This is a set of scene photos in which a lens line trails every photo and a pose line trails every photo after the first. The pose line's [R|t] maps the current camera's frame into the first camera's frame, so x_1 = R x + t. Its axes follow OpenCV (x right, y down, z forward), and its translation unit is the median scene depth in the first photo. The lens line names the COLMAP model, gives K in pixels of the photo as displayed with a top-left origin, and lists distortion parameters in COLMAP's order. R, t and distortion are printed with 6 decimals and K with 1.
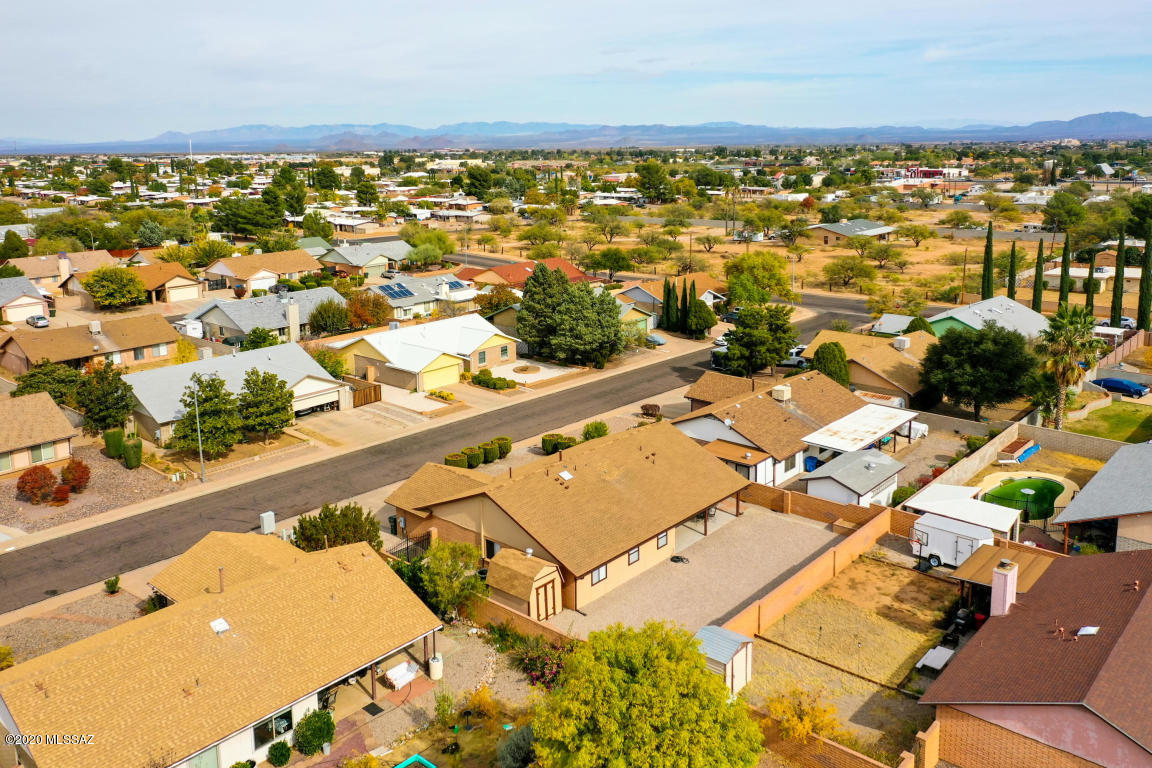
lens RADIAL K [[926.8, 0, 584.1], [0, 926.8, 381.7], [0, 0, 1]] dist [0.007188, 0.005292]
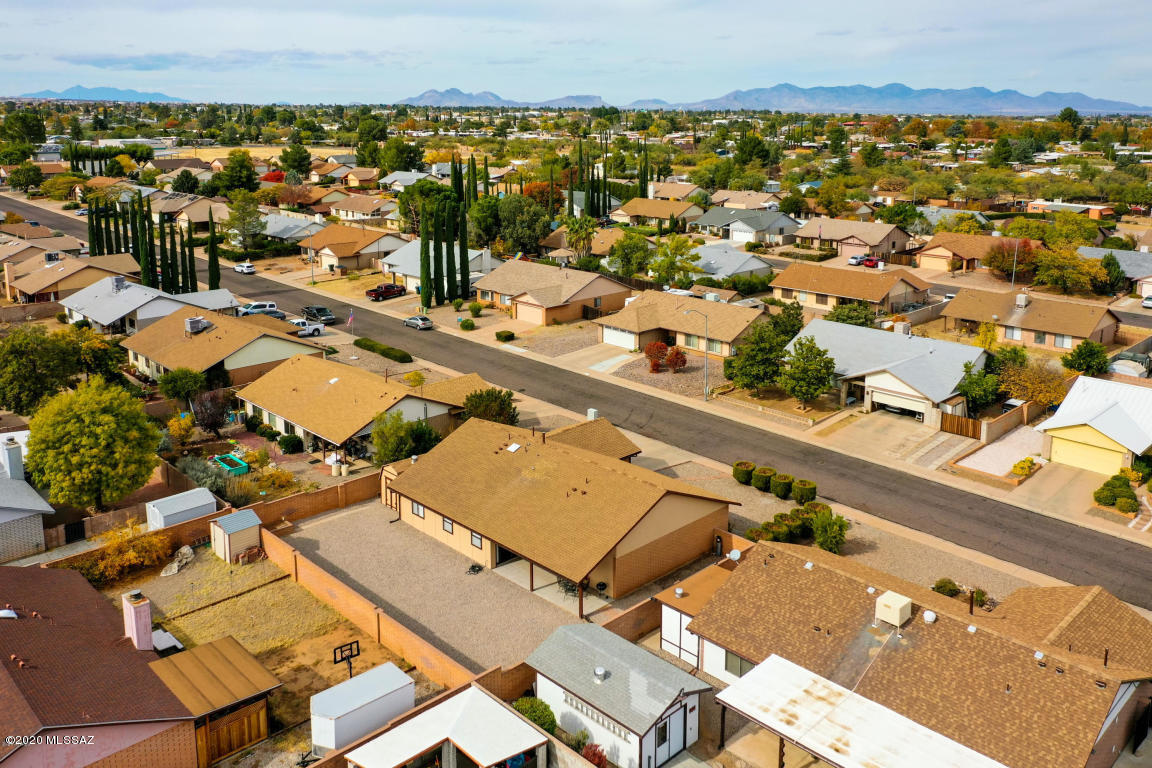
lens RADIAL K [[926.8, 0, 584.1], [0, 926.8, 381.7], [0, 0, 1]] dist [0.007188, 0.005292]
pose [[-0.083136, 0.294660, -0.951979, 0.552586], [-0.257091, 0.916607, 0.306164, -0.180214], [0.962805, 0.270198, -0.000448, 0.613055]]
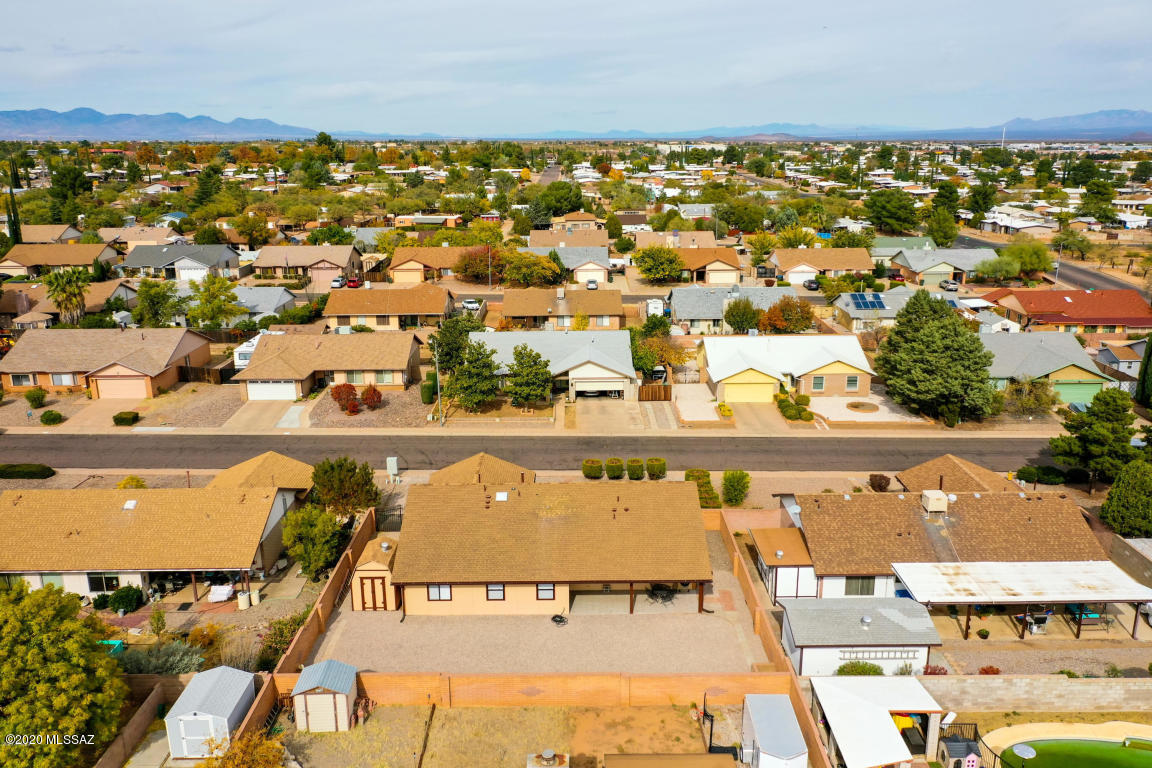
lens RADIAL K [[899.6, 0, 578.3], [0, 899.6, 430.7], [0, 0, 1]] dist [0.005386, 0.006415]
pose [[0.660028, 0.244933, -0.710191, 0.408986], [-0.194174, 0.968854, 0.153682, -0.076753], [0.725713, 0.036466, 0.687031, 0.227272]]
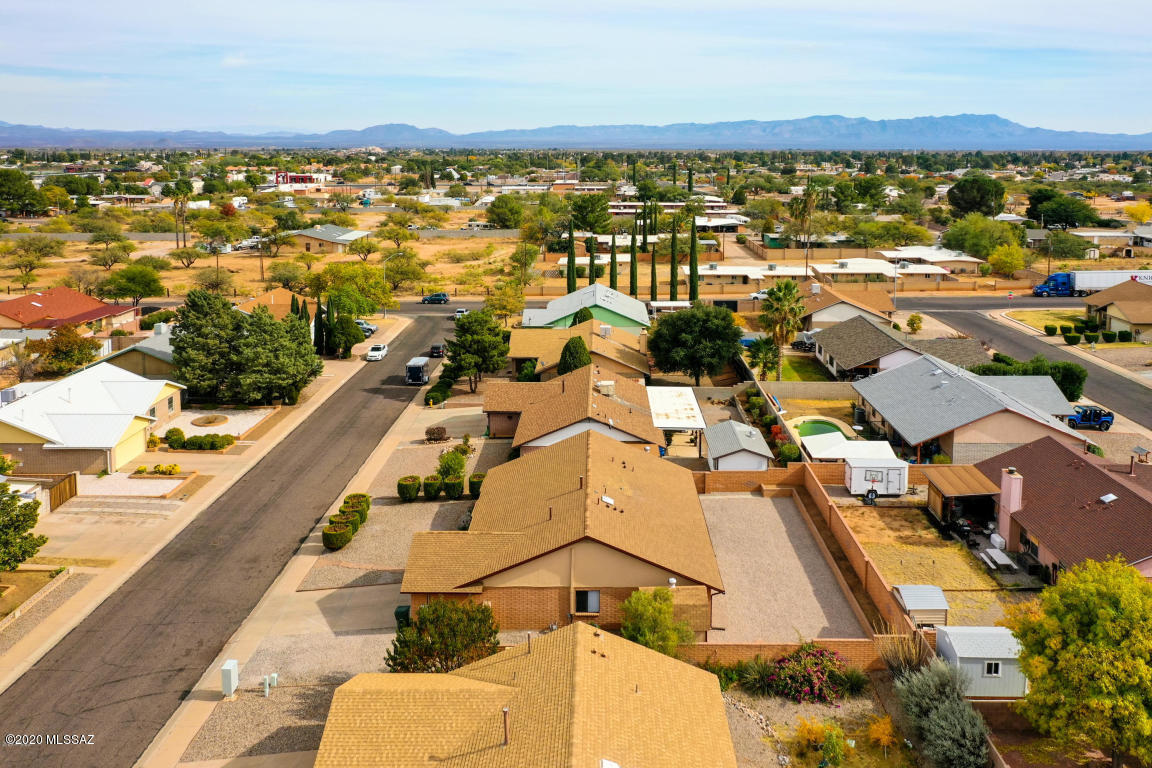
lens RADIAL K [[940.8, 0, 550.0], [0, 940.8, 382.2], [0, 0, 1]] dist [0.005292, 0.001371]
pose [[0.738781, -0.150654, 0.656891, -0.402153], [0.156565, 0.986394, 0.050141, -0.043752], [-0.655507, 0.065803, 0.752316, 0.194894]]
